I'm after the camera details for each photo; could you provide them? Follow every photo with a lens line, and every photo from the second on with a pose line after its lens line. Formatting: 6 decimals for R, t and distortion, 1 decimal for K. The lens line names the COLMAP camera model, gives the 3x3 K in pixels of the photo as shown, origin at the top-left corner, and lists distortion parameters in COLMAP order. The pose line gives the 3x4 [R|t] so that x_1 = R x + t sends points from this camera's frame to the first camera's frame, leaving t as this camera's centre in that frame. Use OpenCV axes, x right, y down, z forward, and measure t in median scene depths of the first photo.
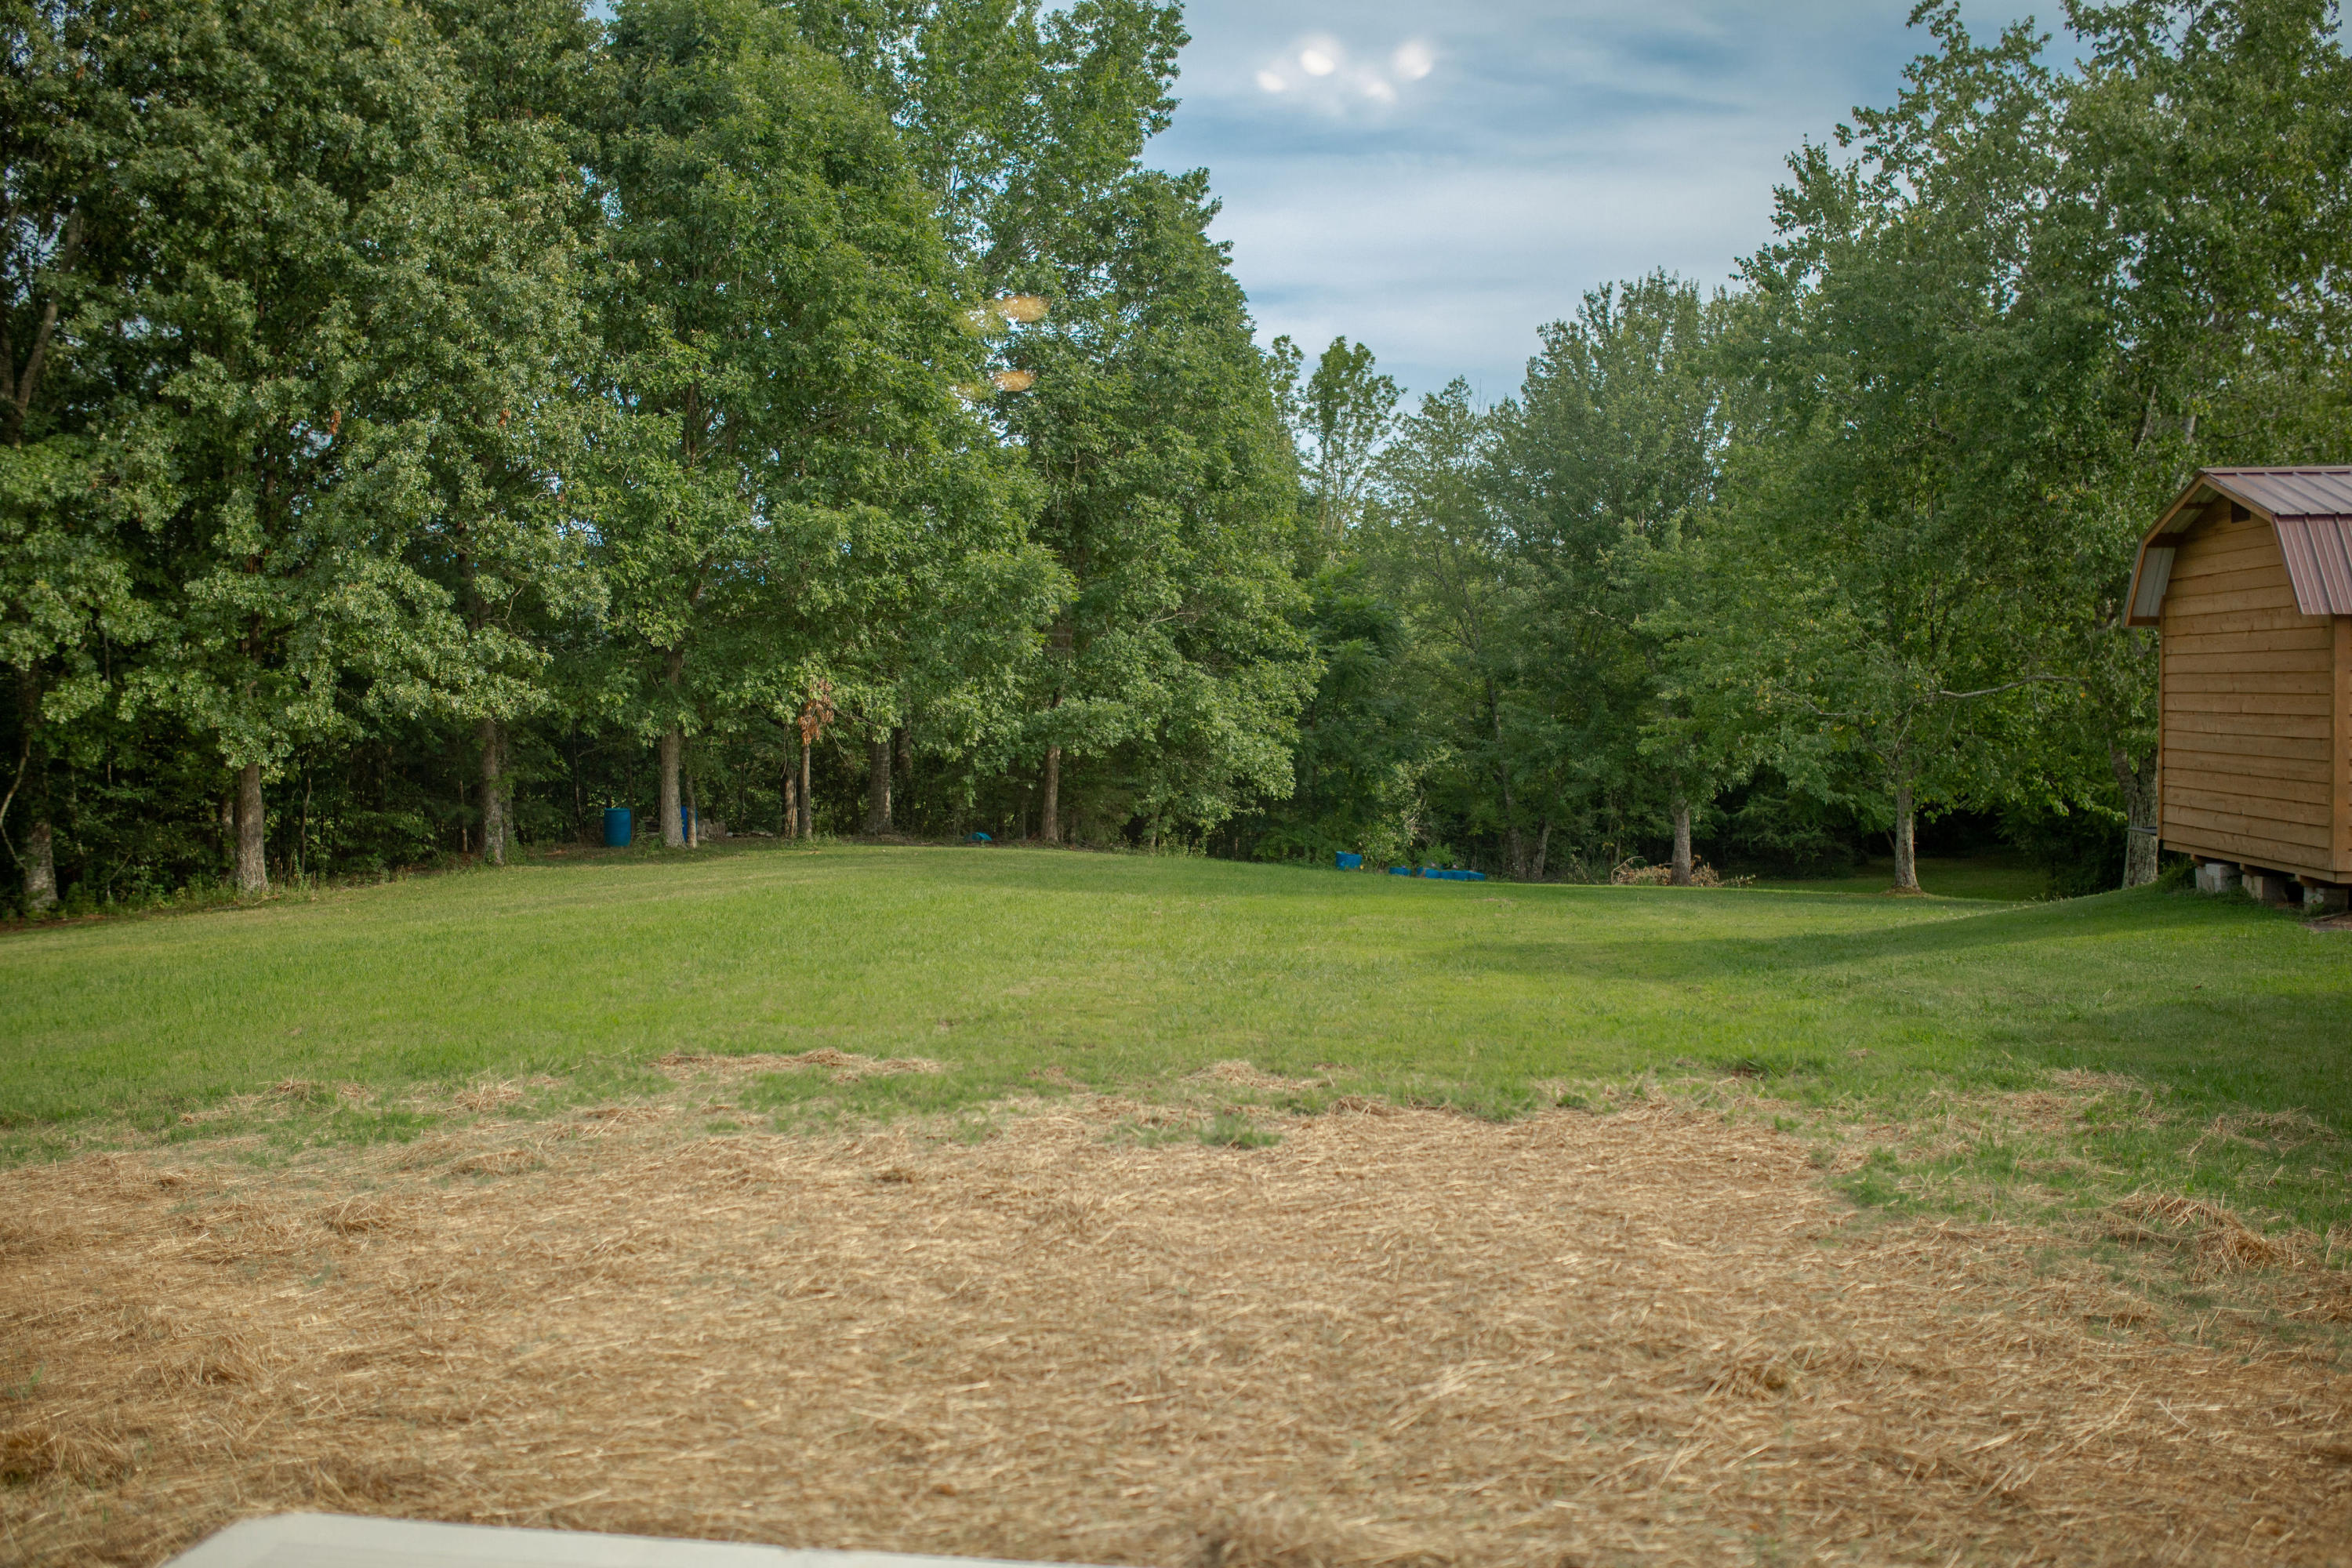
lens RADIAL K [[2266.6, 0, 1176.0], [0, 2266.6, 784.0], [0, 0, 1]] dist [-0.067729, 0.104210]
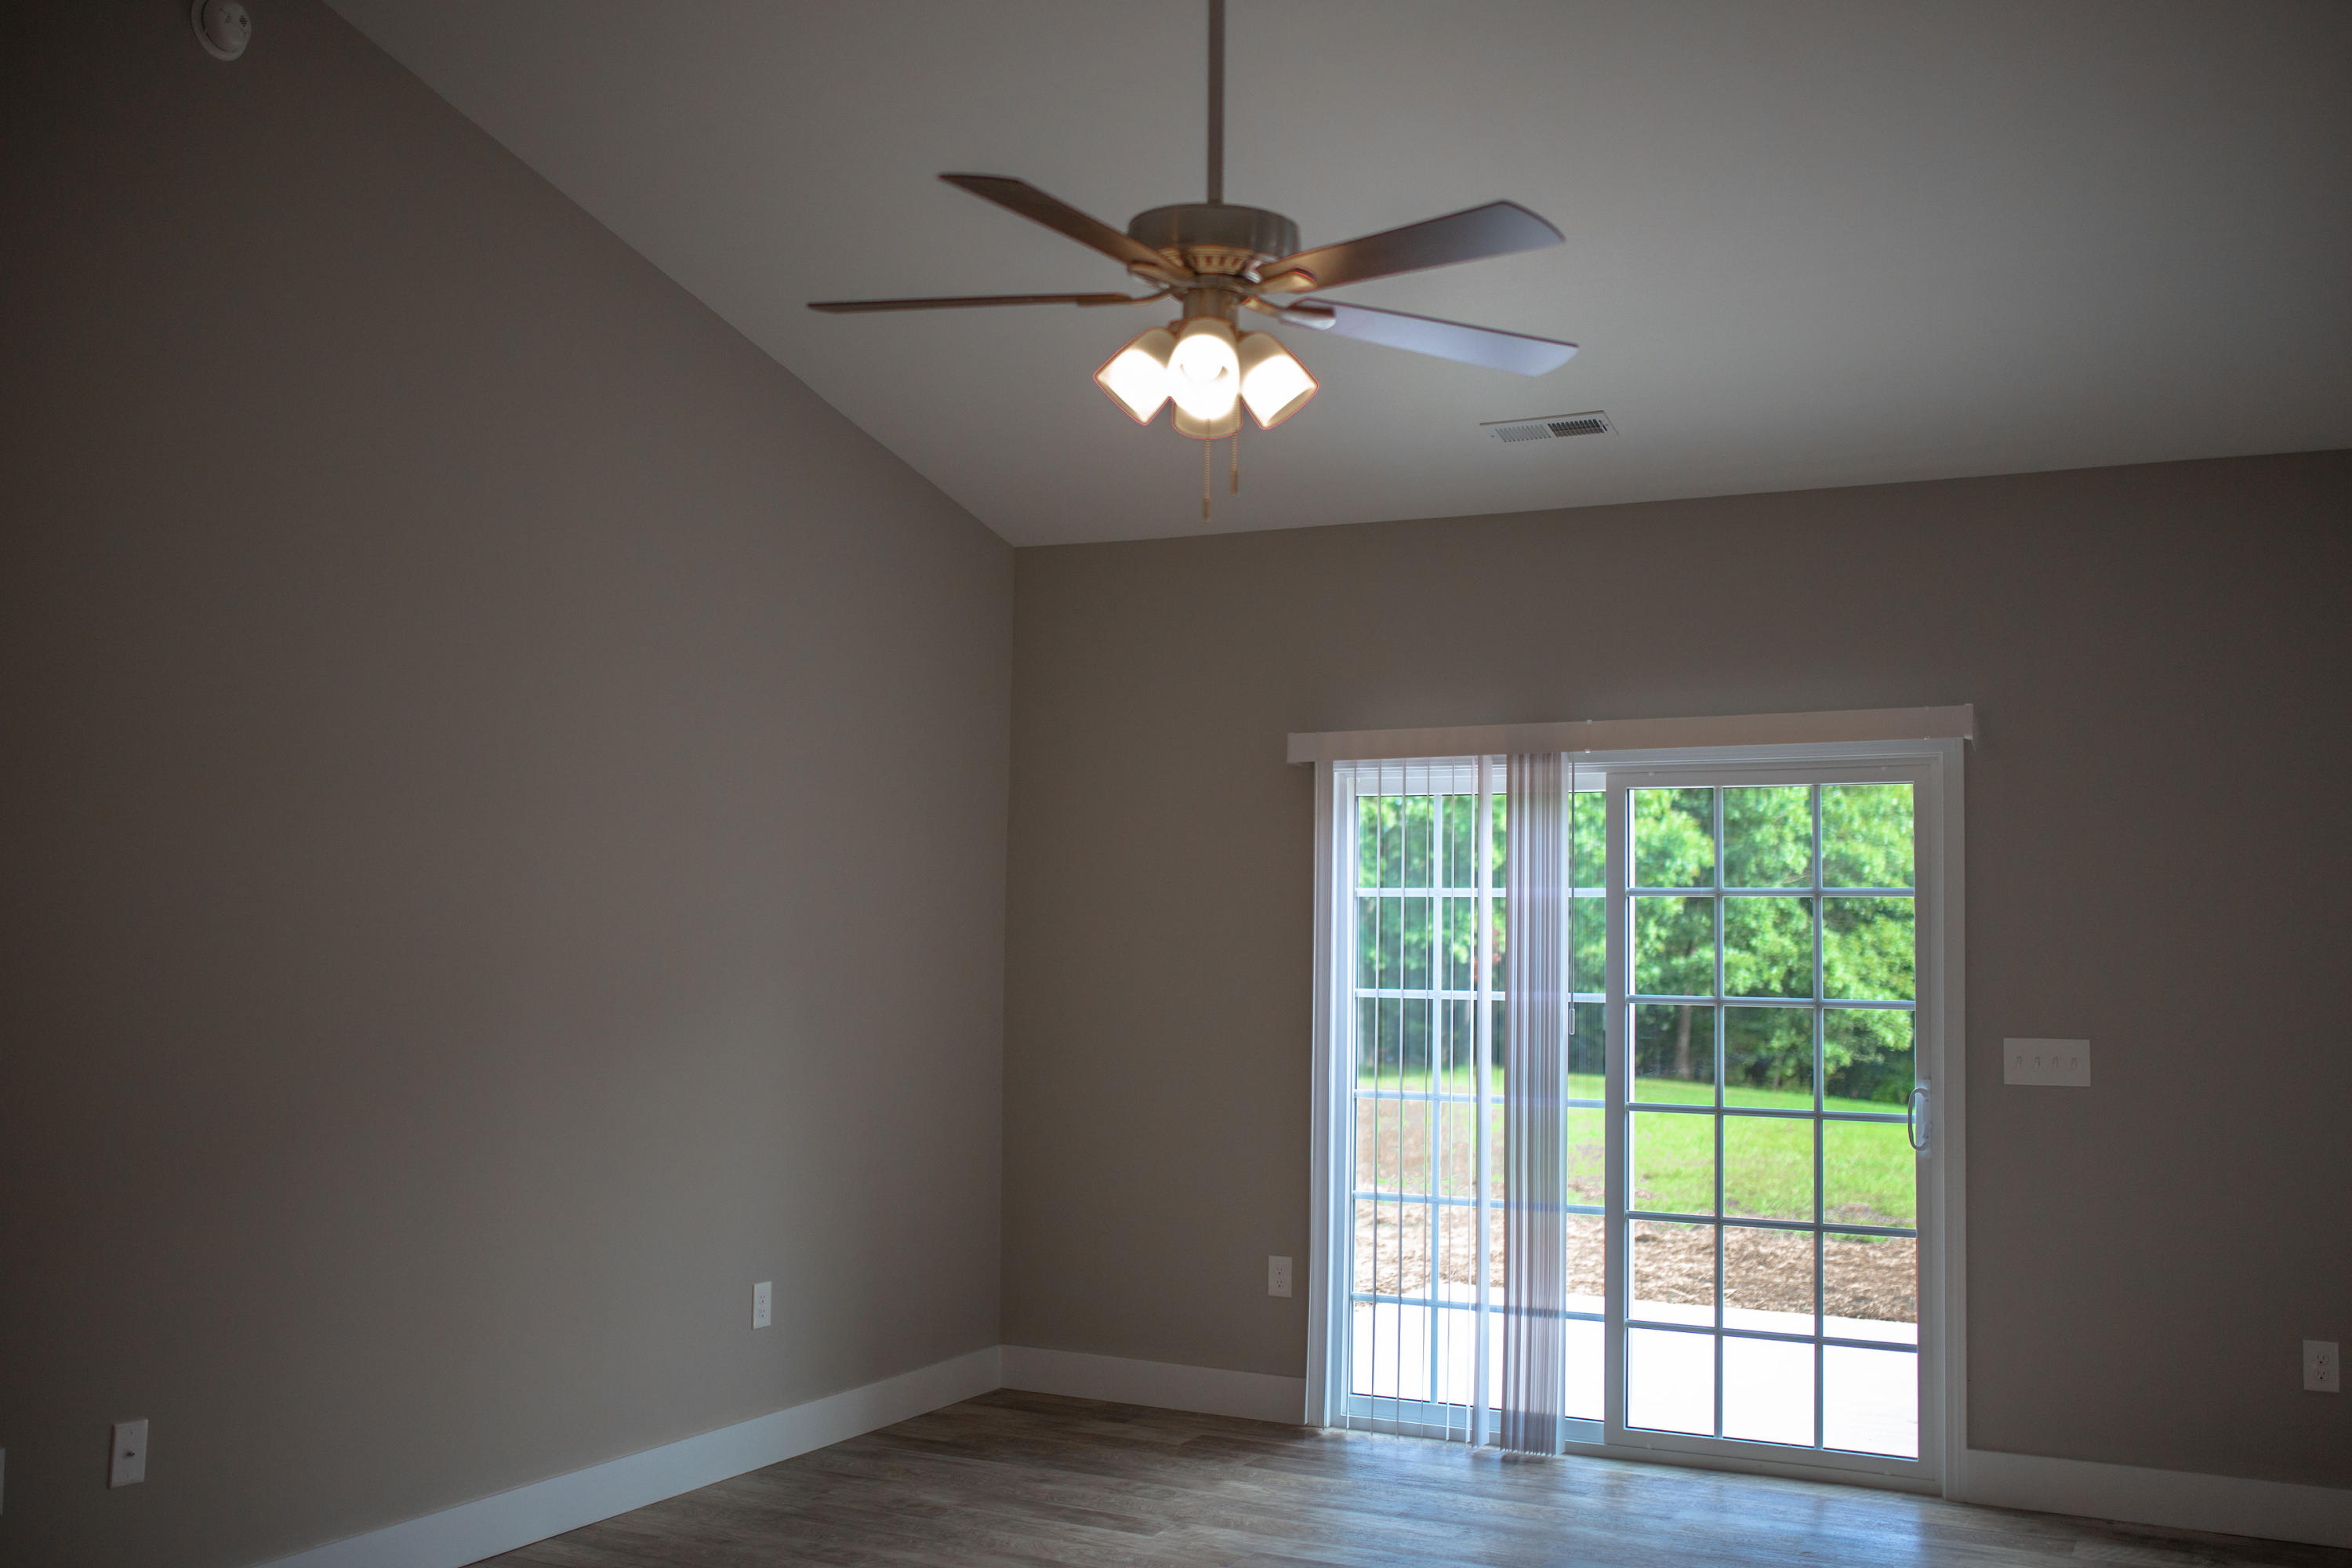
lens RADIAL K [[2266.6, 0, 1176.0], [0, 2266.6, 784.0], [0, 0, 1]] dist [-0.067729, 0.104210]
pose [[0.964523, 0.014231, -0.263615, -0.005069], [-0.042166, 0.994032, -0.100614, 0.004381], [0.260610, 0.108160, 0.959366, -0.147934]]
